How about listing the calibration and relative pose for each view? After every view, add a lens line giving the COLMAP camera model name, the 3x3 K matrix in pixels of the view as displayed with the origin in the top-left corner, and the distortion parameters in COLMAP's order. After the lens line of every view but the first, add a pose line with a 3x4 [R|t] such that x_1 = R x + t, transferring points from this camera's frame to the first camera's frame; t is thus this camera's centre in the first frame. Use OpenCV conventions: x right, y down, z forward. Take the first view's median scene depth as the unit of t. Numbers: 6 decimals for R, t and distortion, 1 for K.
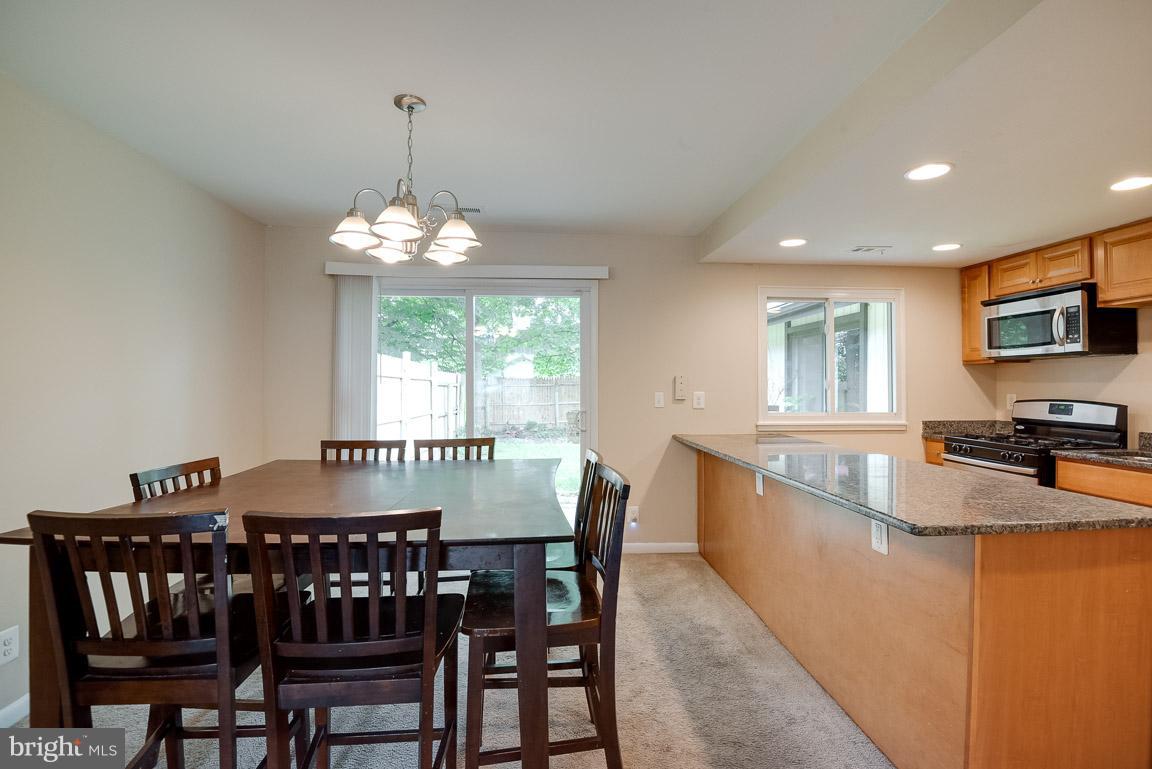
lens RADIAL K [[536.2, 0, 600.9], [0, 536.2, 385.9], [0, 0, 1]] dist [-0.024015, -0.007726]
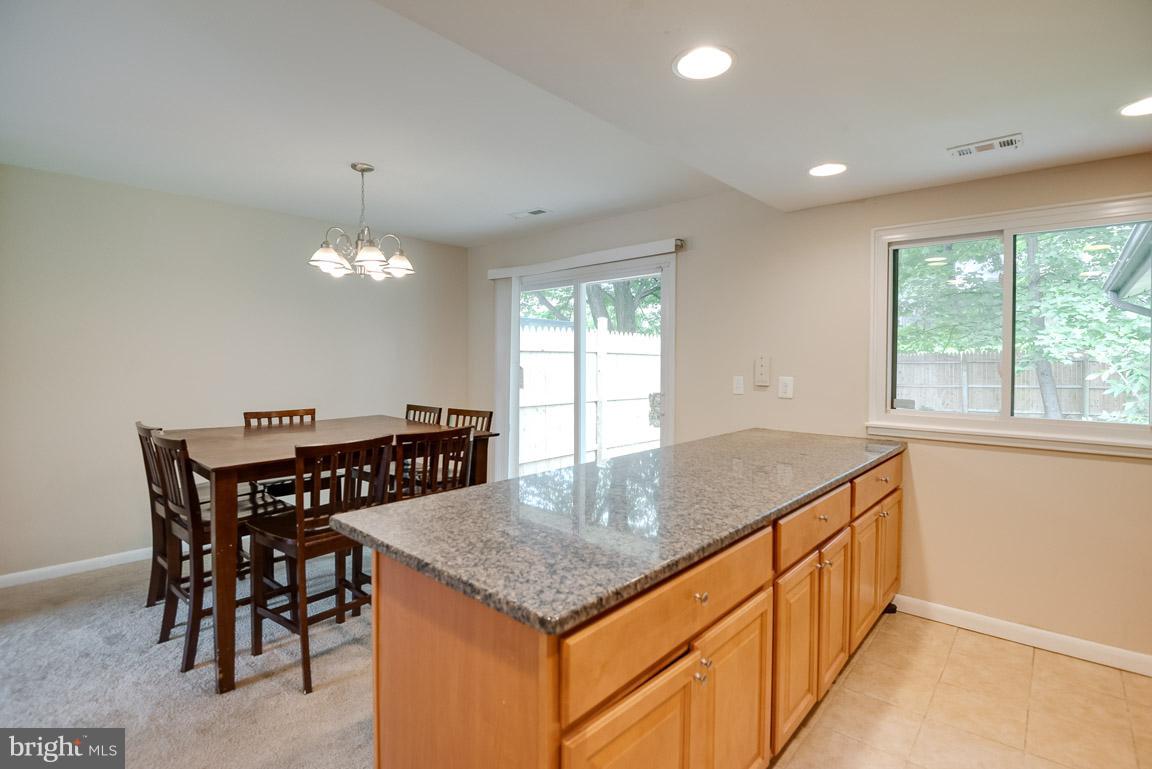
lens RADIAL K [[536.2, 0, 583.2], [0, 536.2, 375.3], [0, 0, 1]] dist [-0.024015, -0.007726]
pose [[0.670321, 0.022887, -0.741718, 0.628187], [-0.003387, 0.999608, 0.027783, -0.013795], [0.742063, -0.016111, 0.670136, 0.266773]]
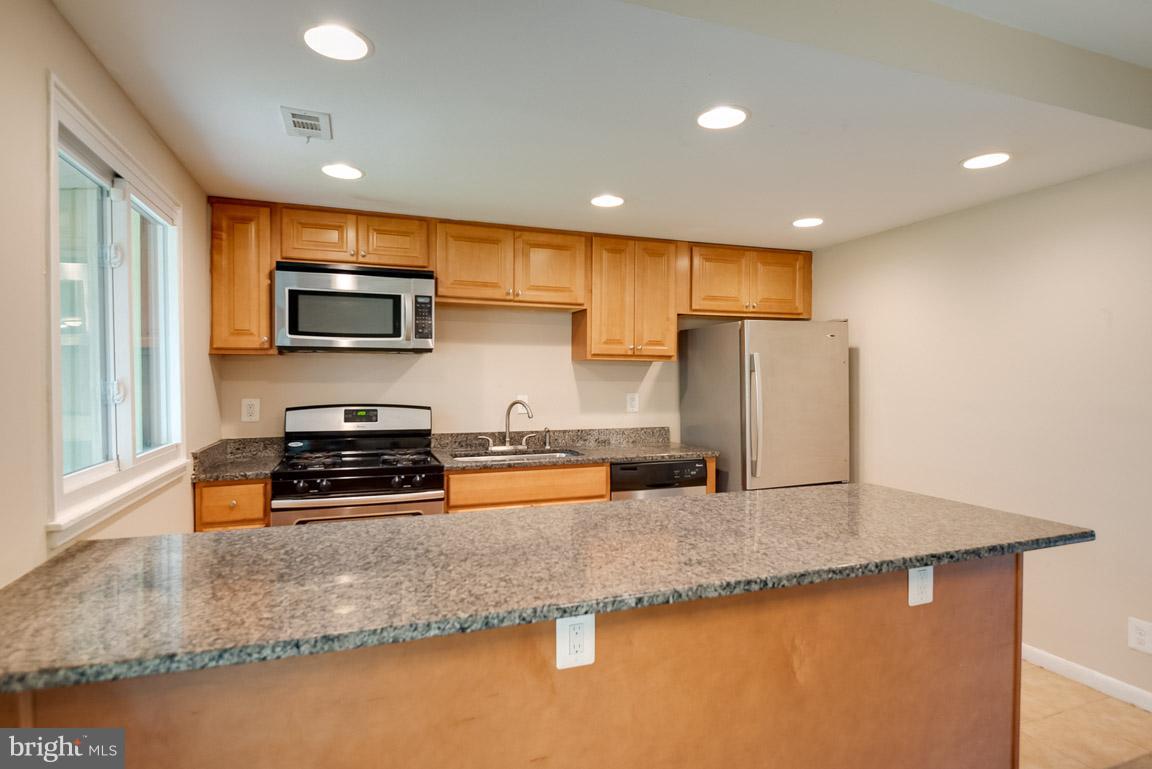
lens RADIAL K [[607.0, 0, 574.7], [0, 607.0, 383.4], [0, 0, 1]] dist [0.018264, -0.000863]
pose [[-0.228509, -0.013215, 0.973452, -0.122892], [-0.001801, 0.999912, 0.013151, -0.019391], [-0.973540, 0.001251, -0.228513, 0.895729]]
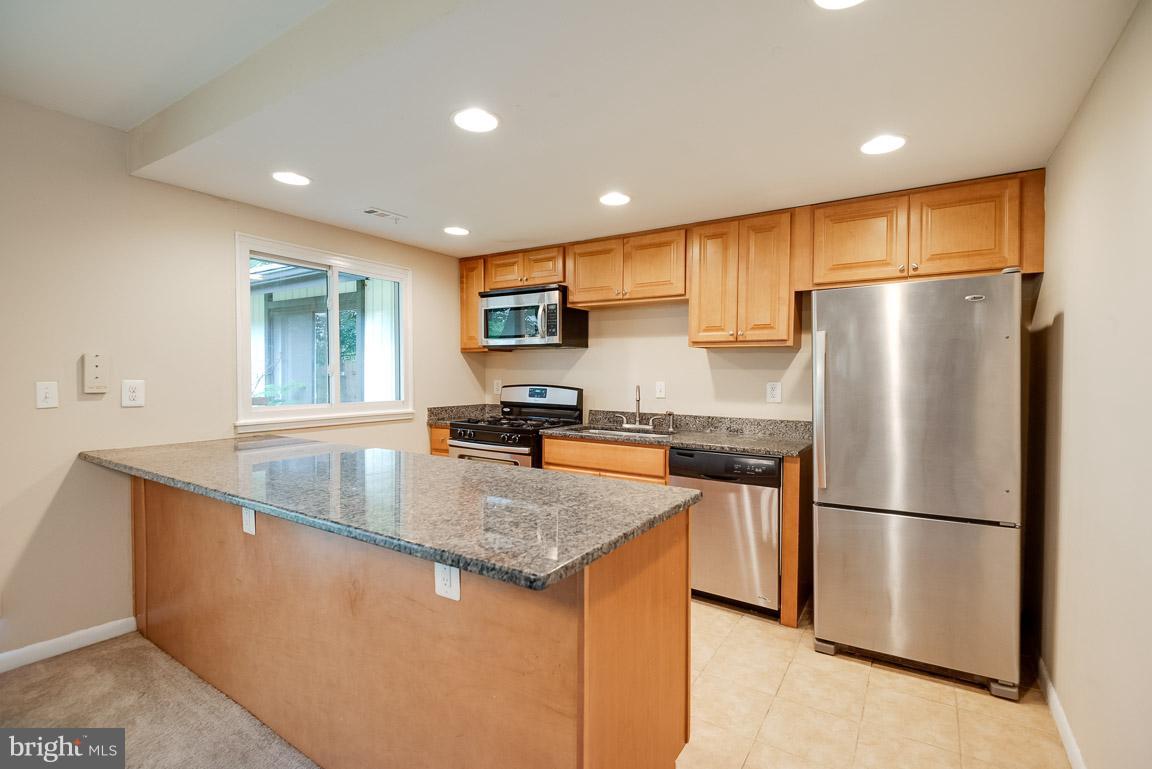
lens RADIAL K [[516.4, 0, 566.6], [0, 516.4, 378.2], [0, 0, 1]] dist [0.002968, -0.013428]
pose [[0.637784, -0.004403, 0.770203, 0.042092], [-0.005028, 0.999939, 0.009880, 0.000140], [-0.770199, -0.010174, 0.637723, 0.220178]]
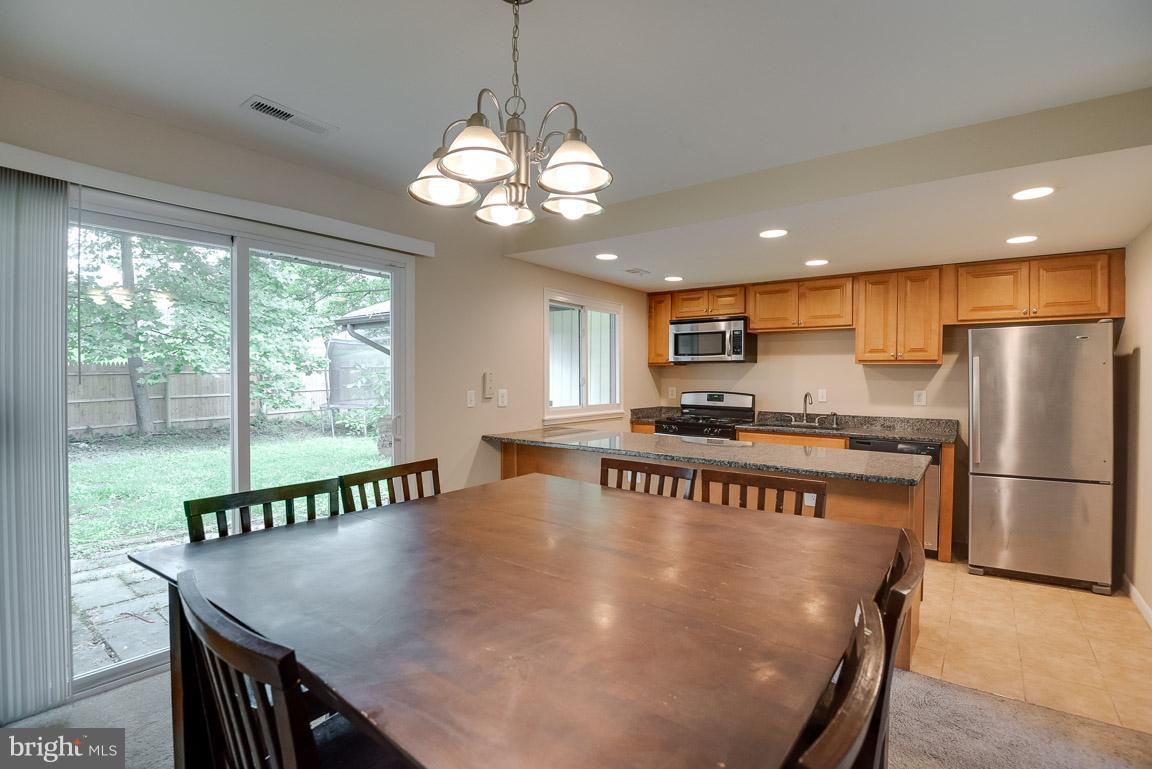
lens RADIAL K [[516.4, 0, 602.0], [0, 516.4, 379.7], [0, 0, 1]] dist [0.002968, -0.013428]
pose [[0.665049, -0.000391, 0.746799, -0.437450], [-0.005377, 0.999971, 0.005312, -0.013527], [-0.746780, -0.007549, 0.665028, 0.265919]]
